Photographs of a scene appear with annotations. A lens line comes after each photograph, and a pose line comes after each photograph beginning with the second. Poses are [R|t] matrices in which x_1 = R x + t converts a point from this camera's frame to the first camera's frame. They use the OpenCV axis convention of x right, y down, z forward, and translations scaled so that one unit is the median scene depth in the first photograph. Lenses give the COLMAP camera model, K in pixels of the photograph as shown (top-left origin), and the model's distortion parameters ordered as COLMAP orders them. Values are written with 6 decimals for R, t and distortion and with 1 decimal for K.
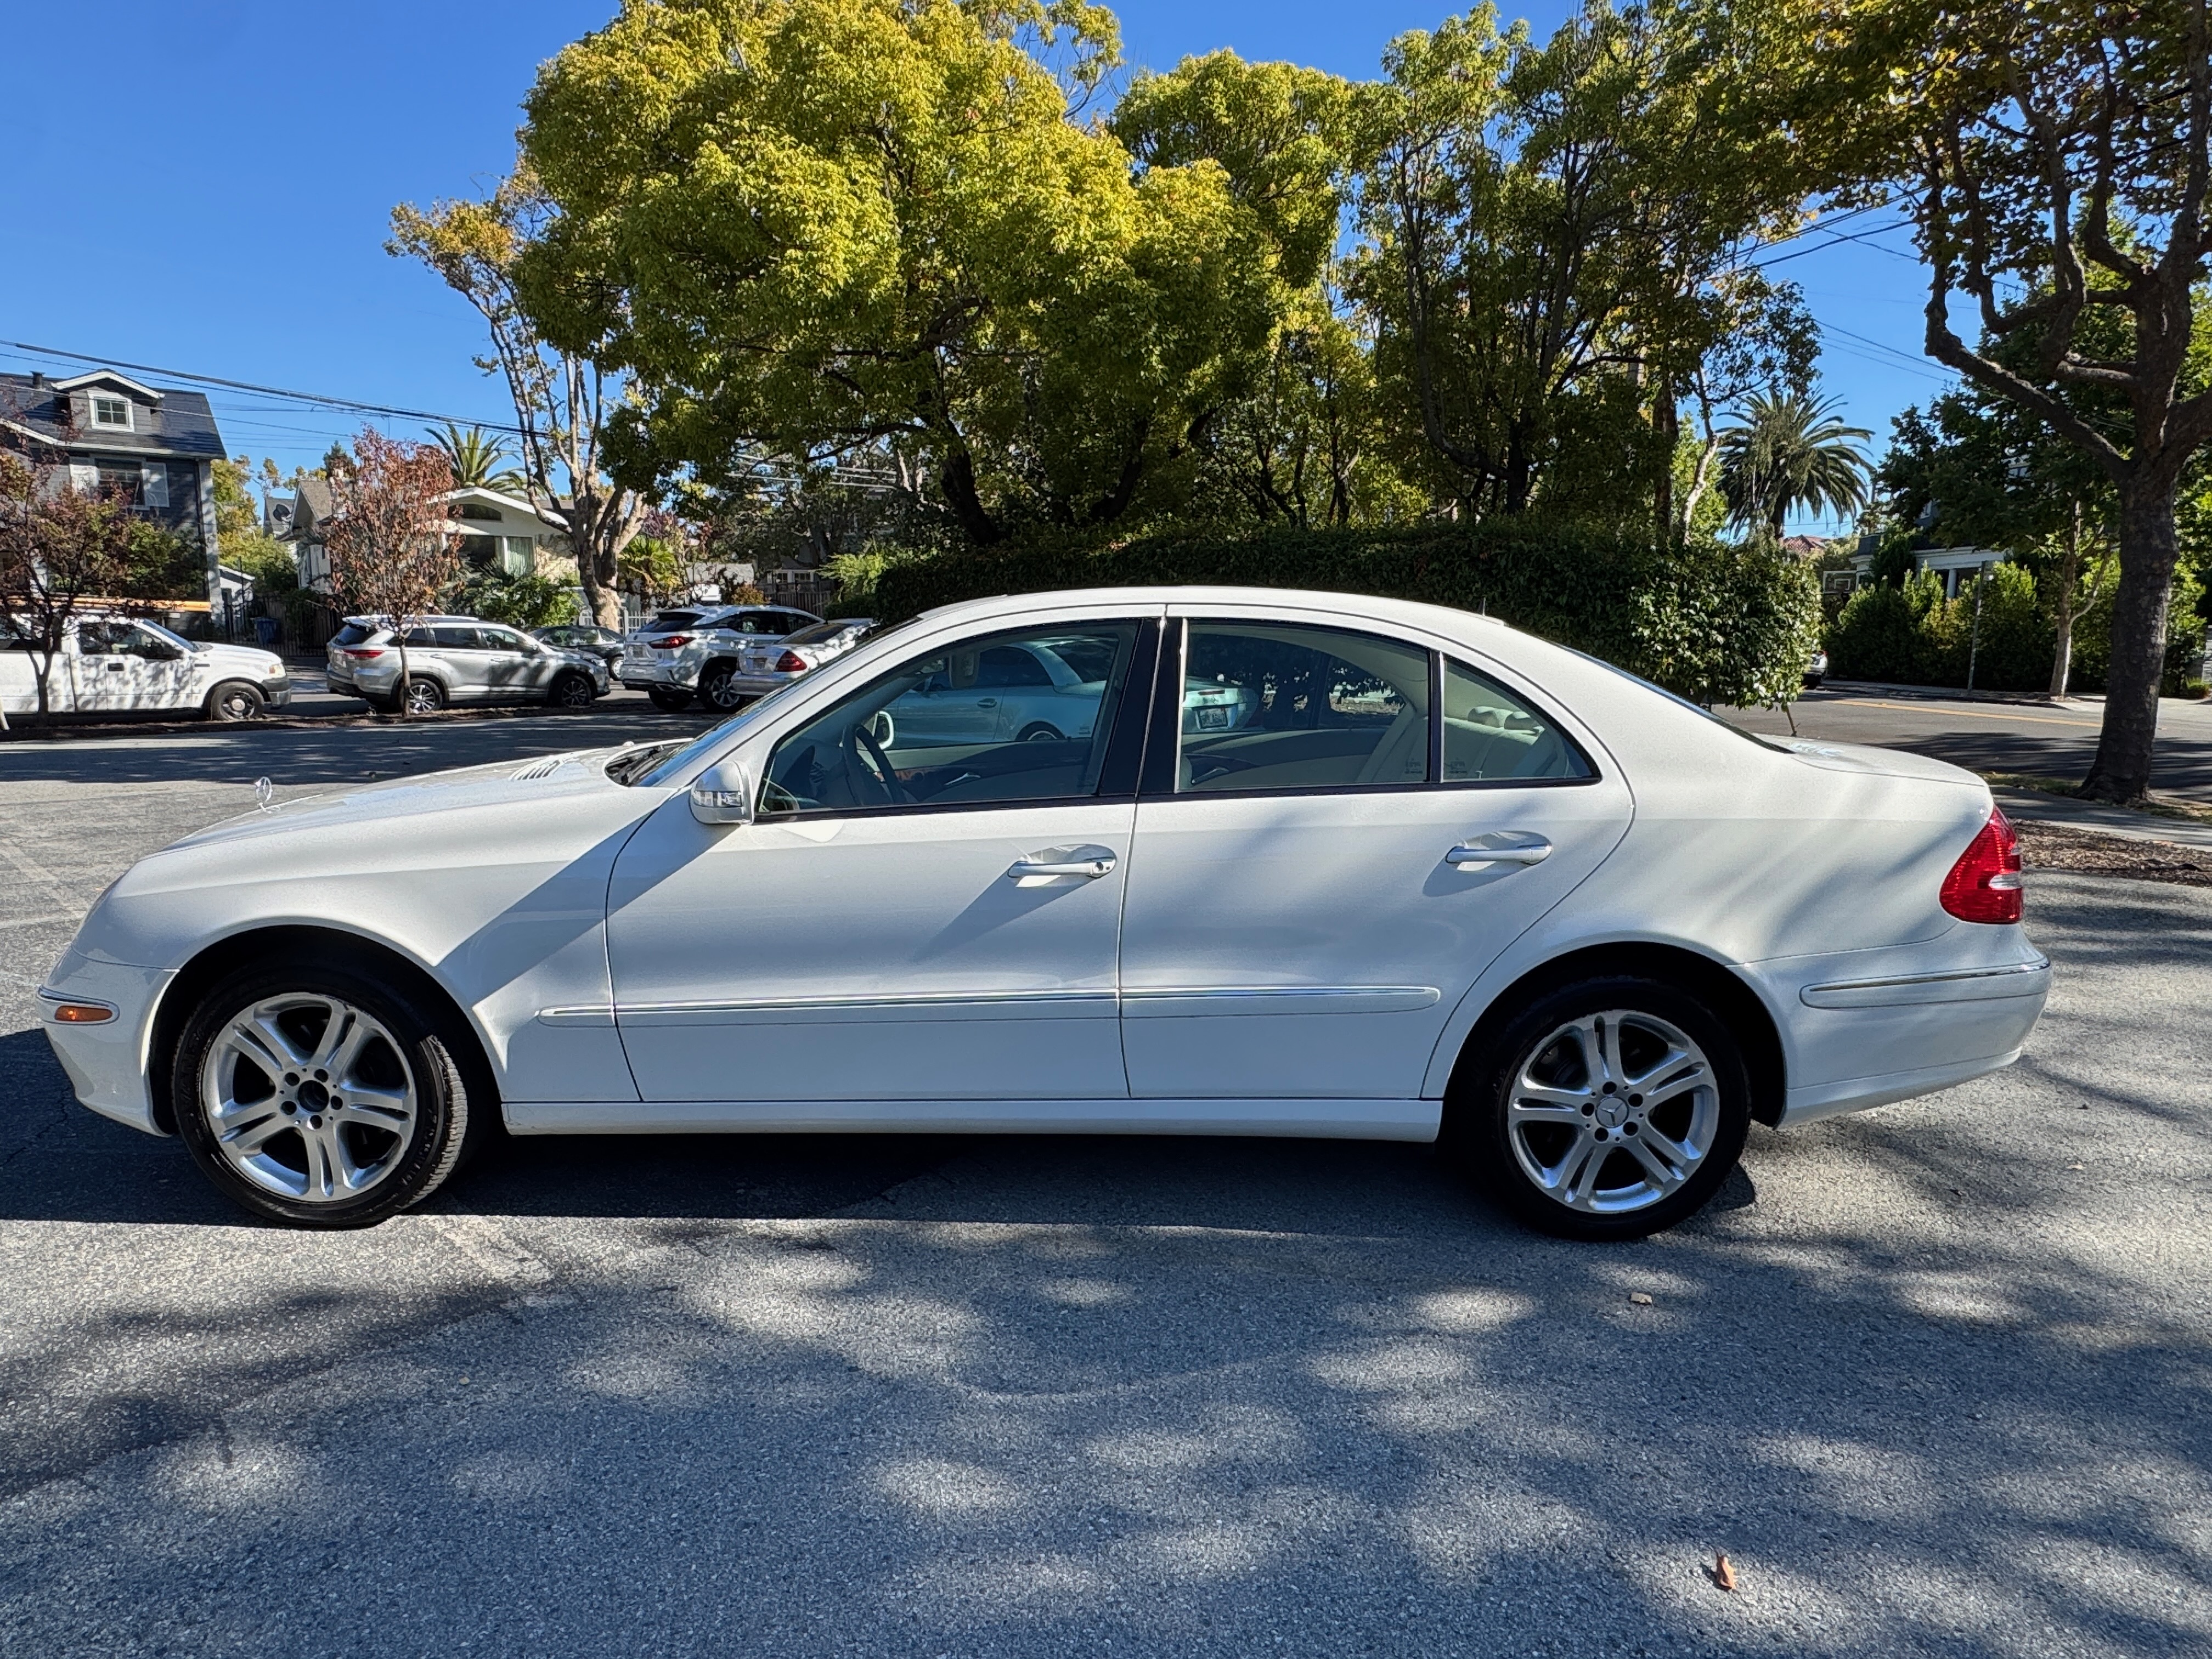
lens RADIAL K [[1306.4, 0, 1103.3], [0, 1306.4, 838.9], [0, 0, 1]] dist [0.000513, -0.001116]
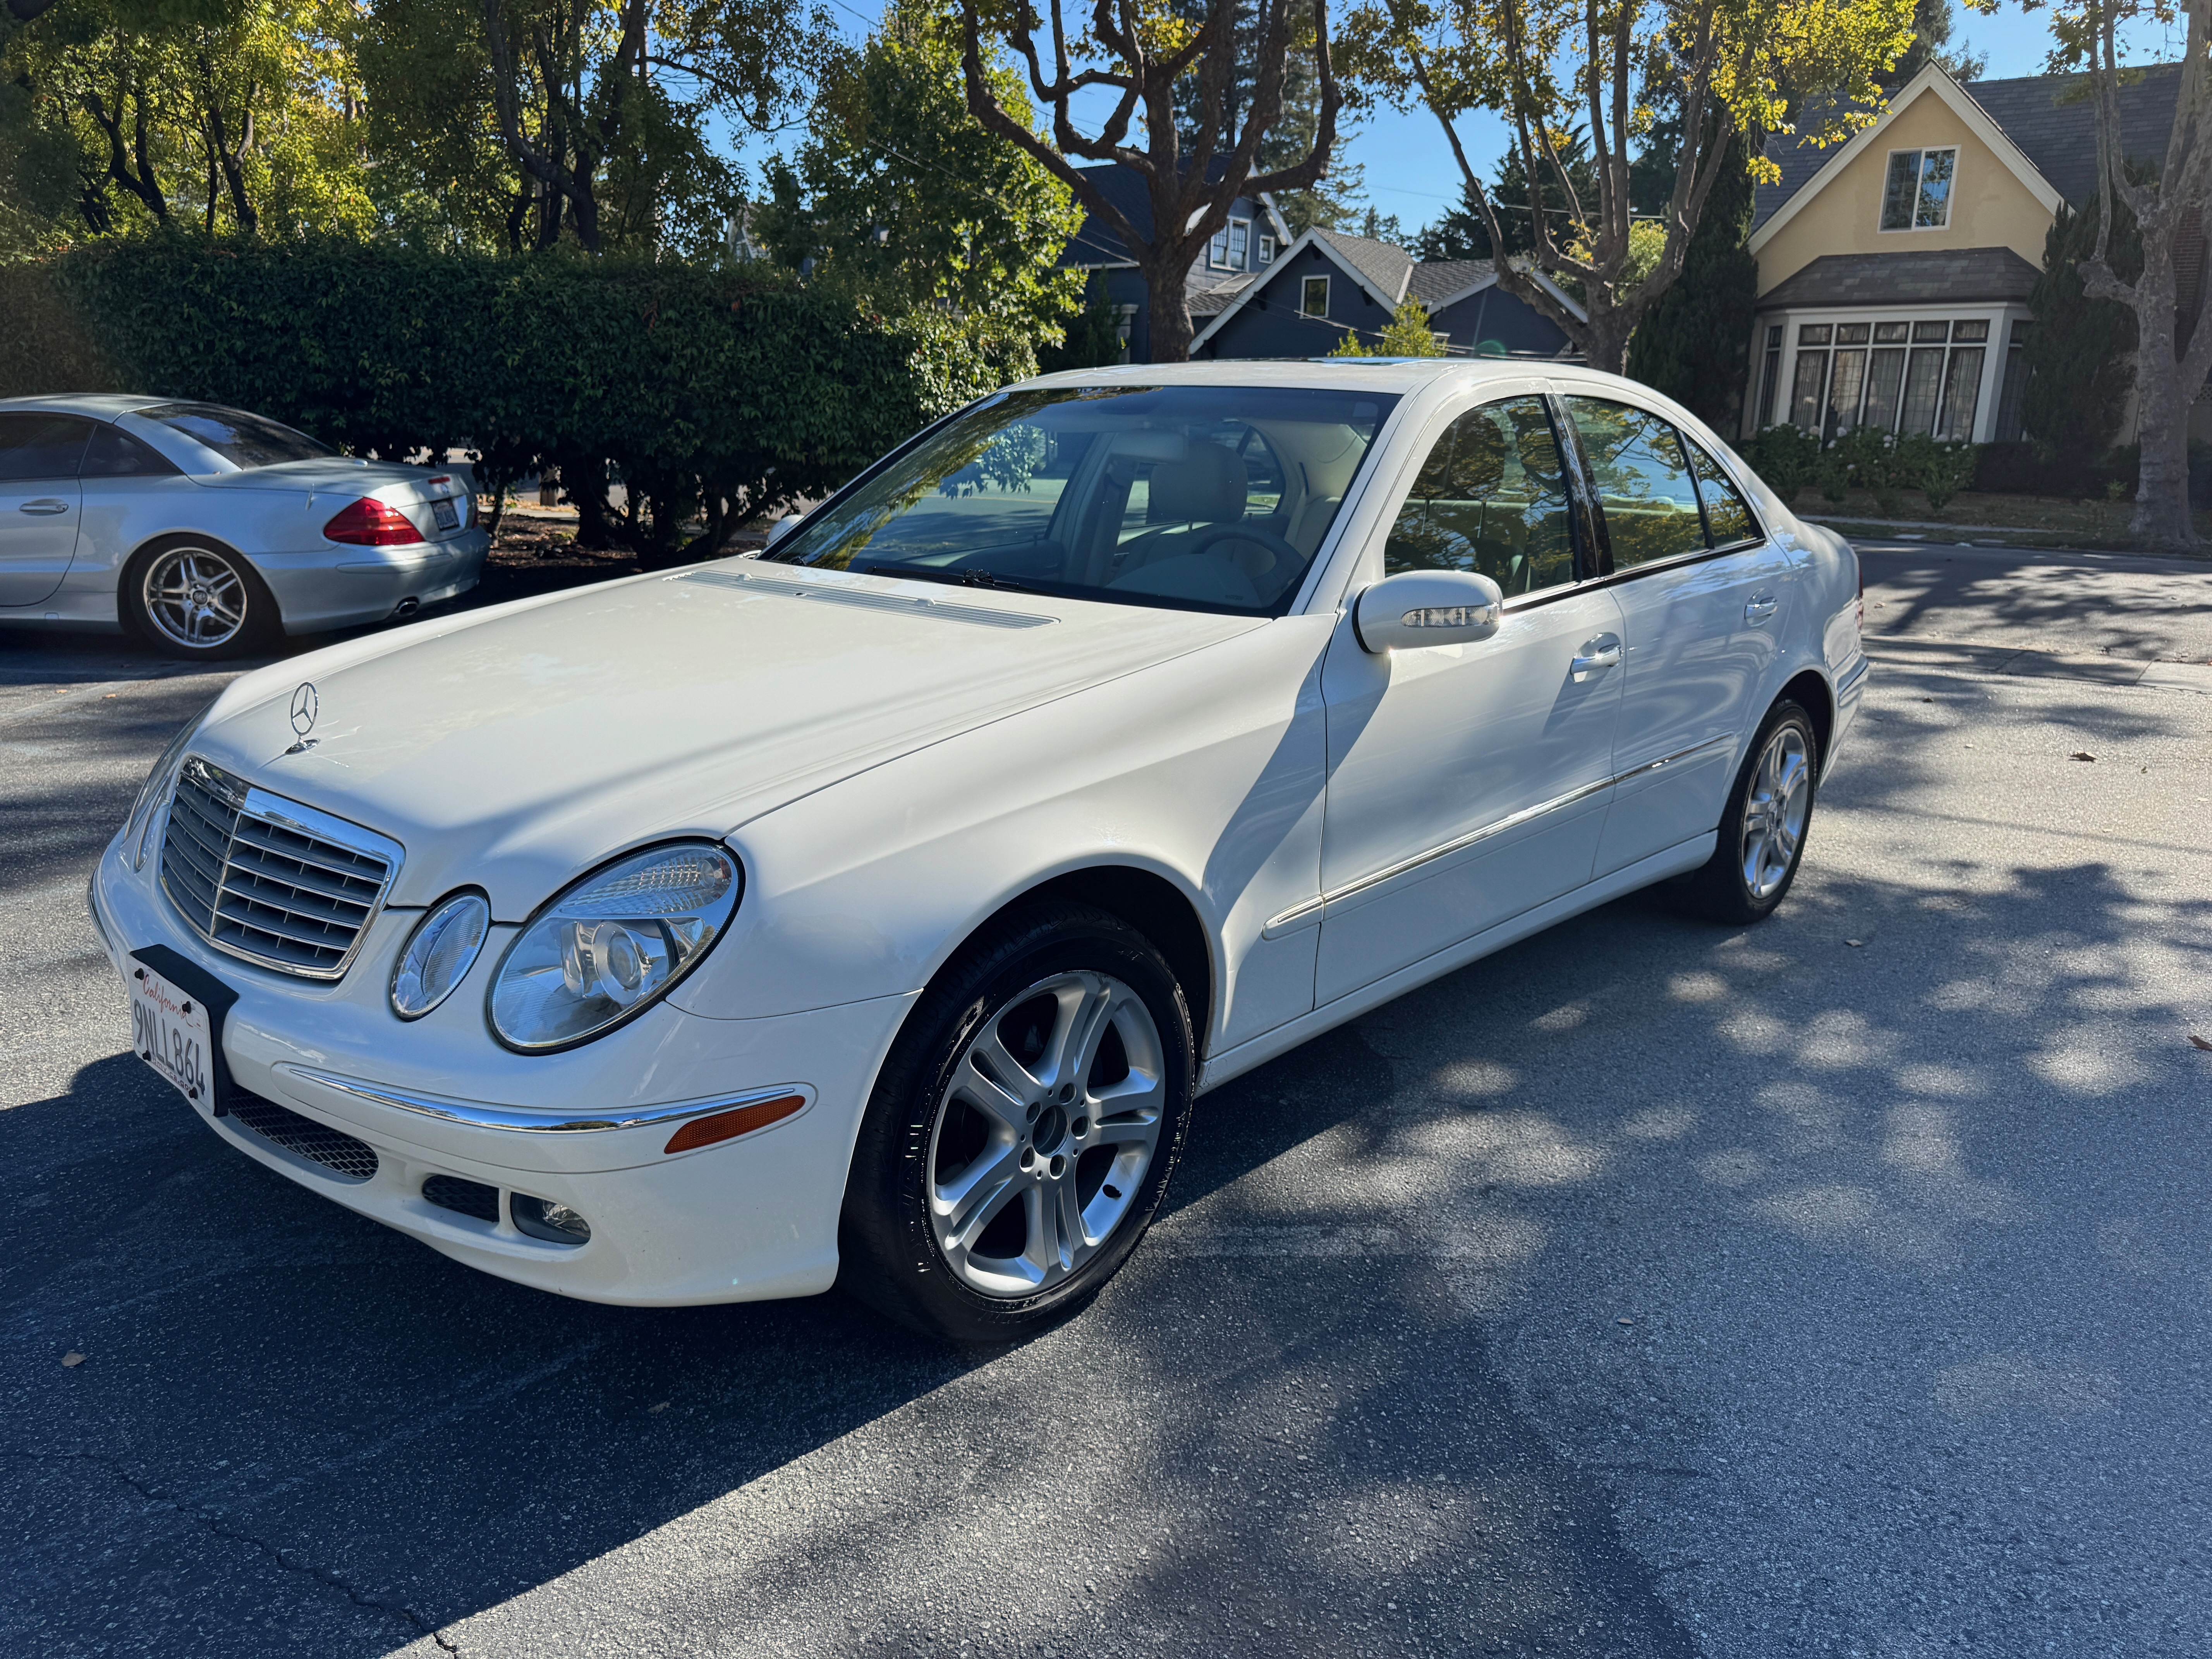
lens RADIAL K [[1597.9, 0, 1099.4], [0, 1597.9, 831.4], [0, 0, 1]] dist [-0.004170, -0.003744]
pose [[0.679370, -0.178017, 0.711875, -1.116696], [0.099683, 0.983523, 0.150816, -0.065354], [-0.726993, -0.031498, 0.685922, 0.445442]]
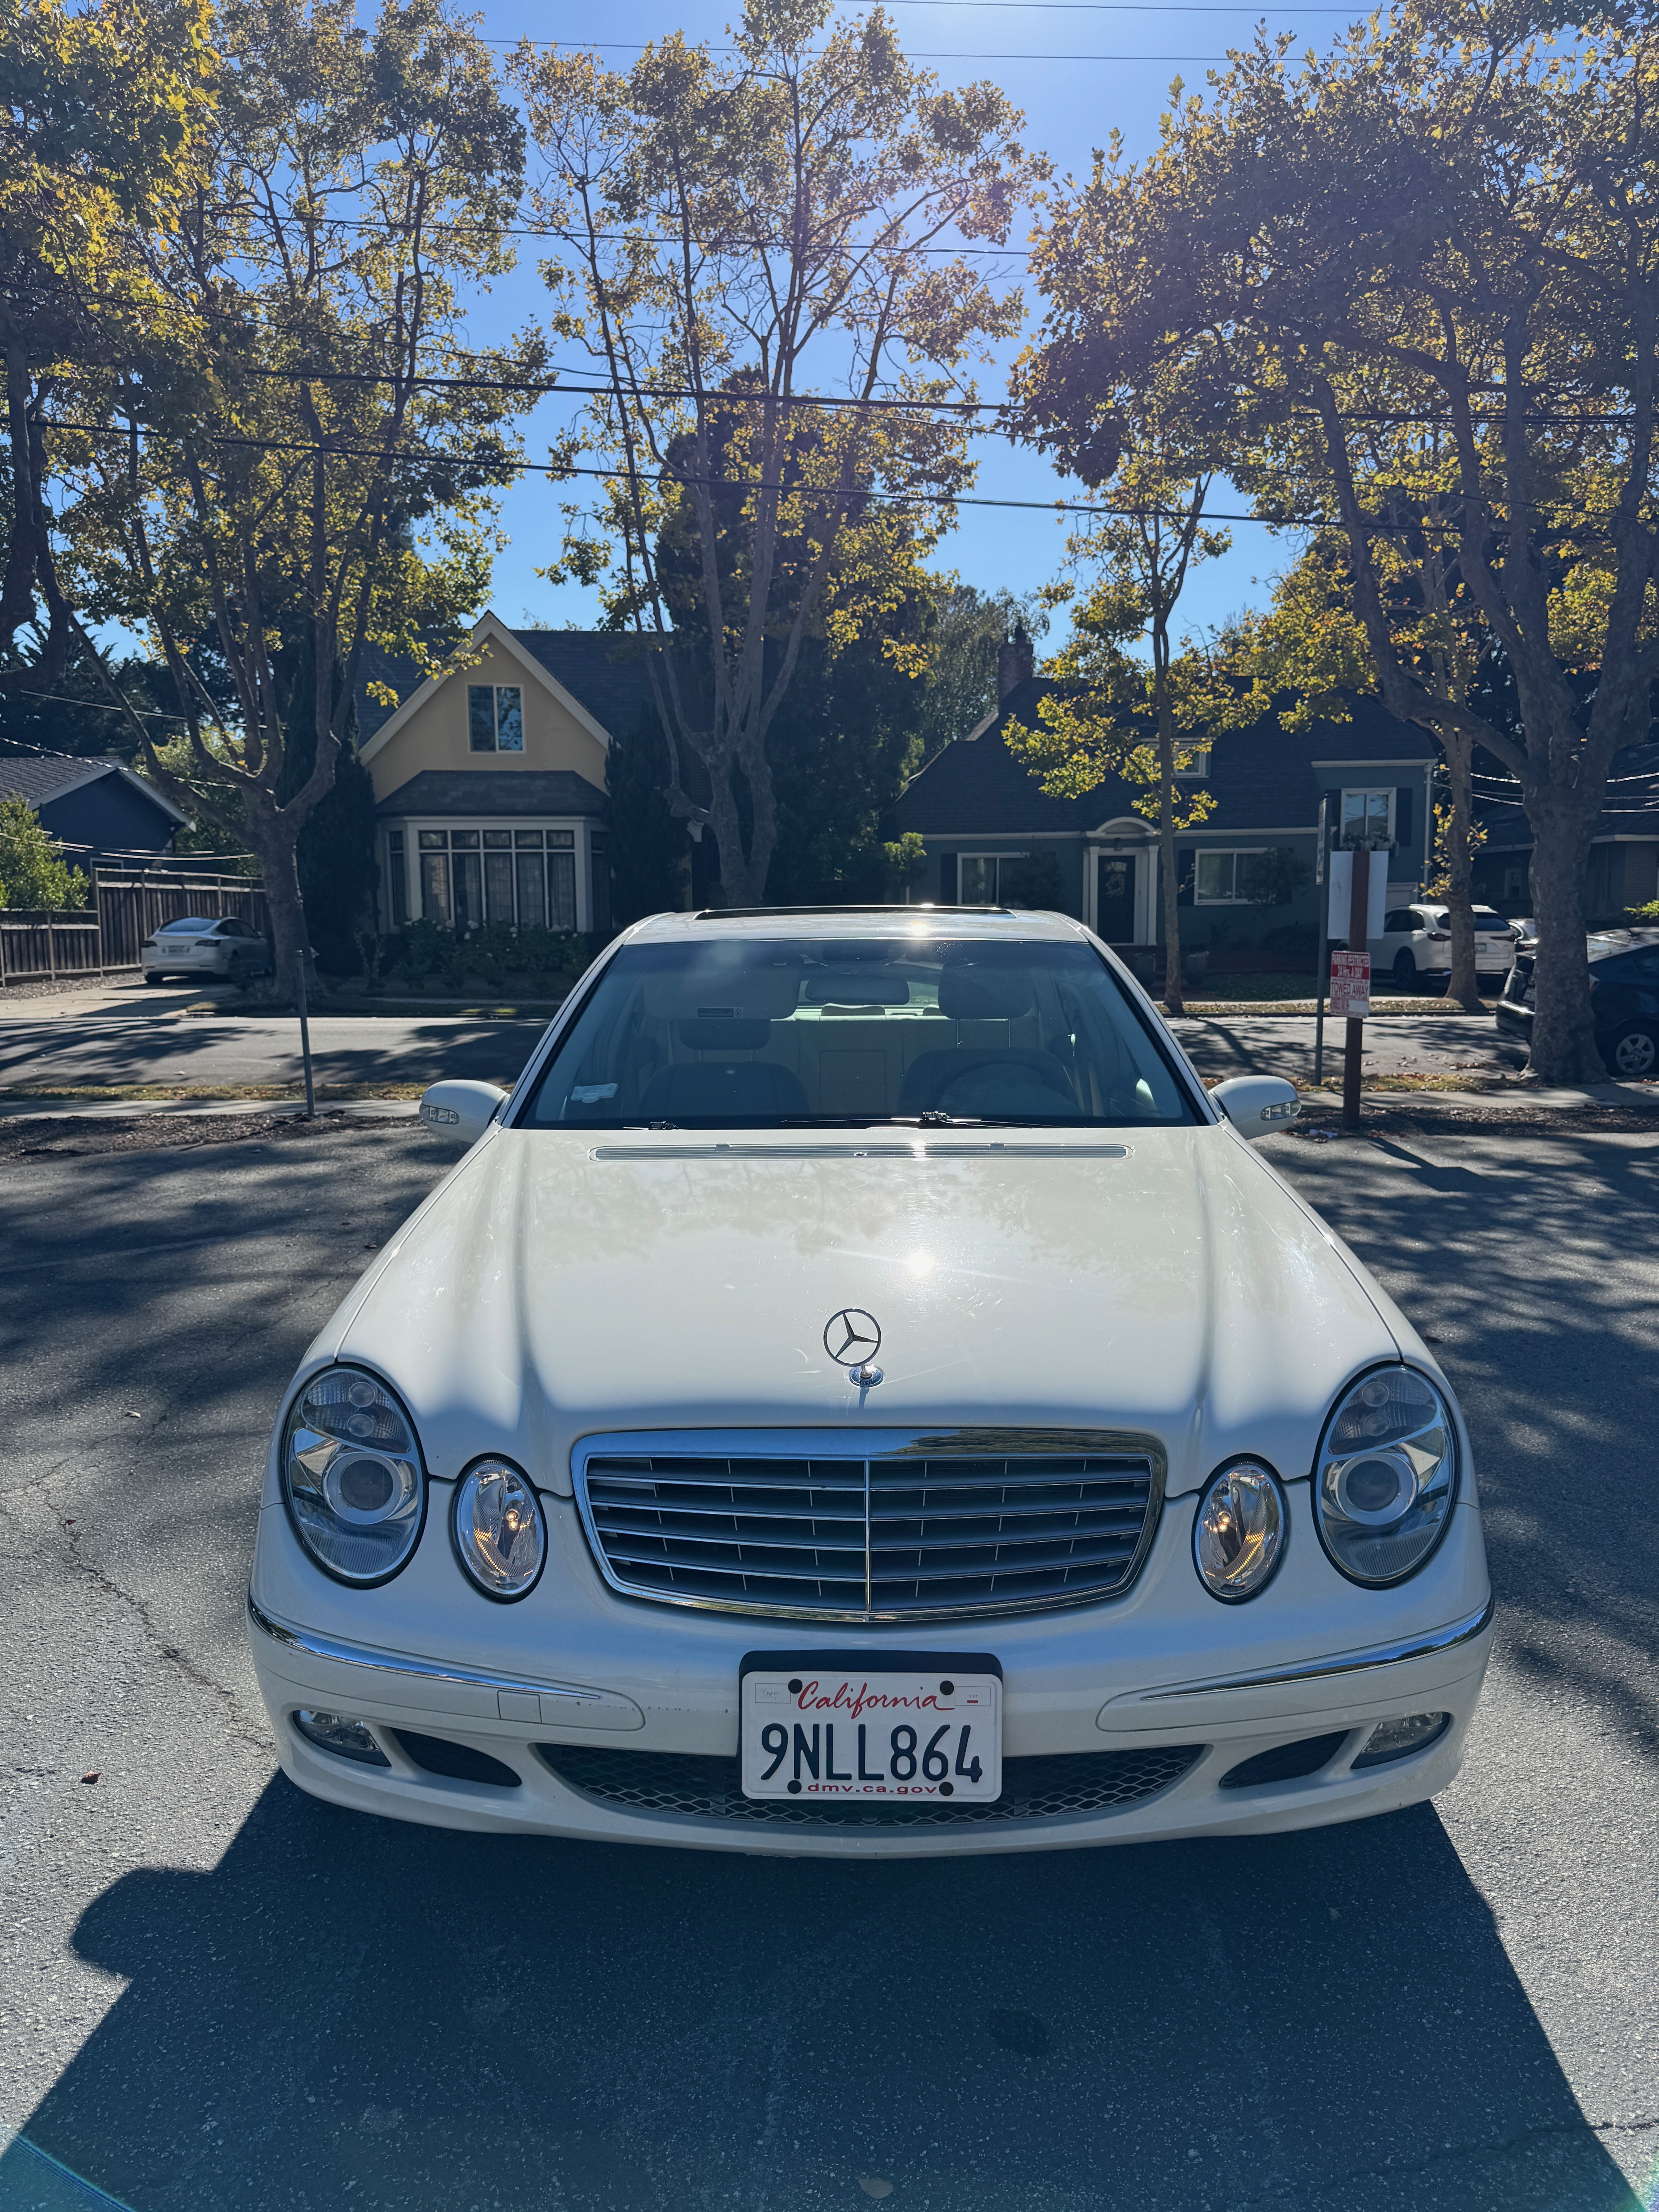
lens RADIAL K [[1581.0, 0, 838.0], [0, 1581.0, 1131.9], [0, 0, 1]] dist [0.005231, -0.009772]
pose [[0.013305, -0.138821, 0.990228, -1.503753], [0.153436, 0.978870, 0.135167, -0.233157], [-0.988069, 0.150138, 0.034324, 1.261247]]
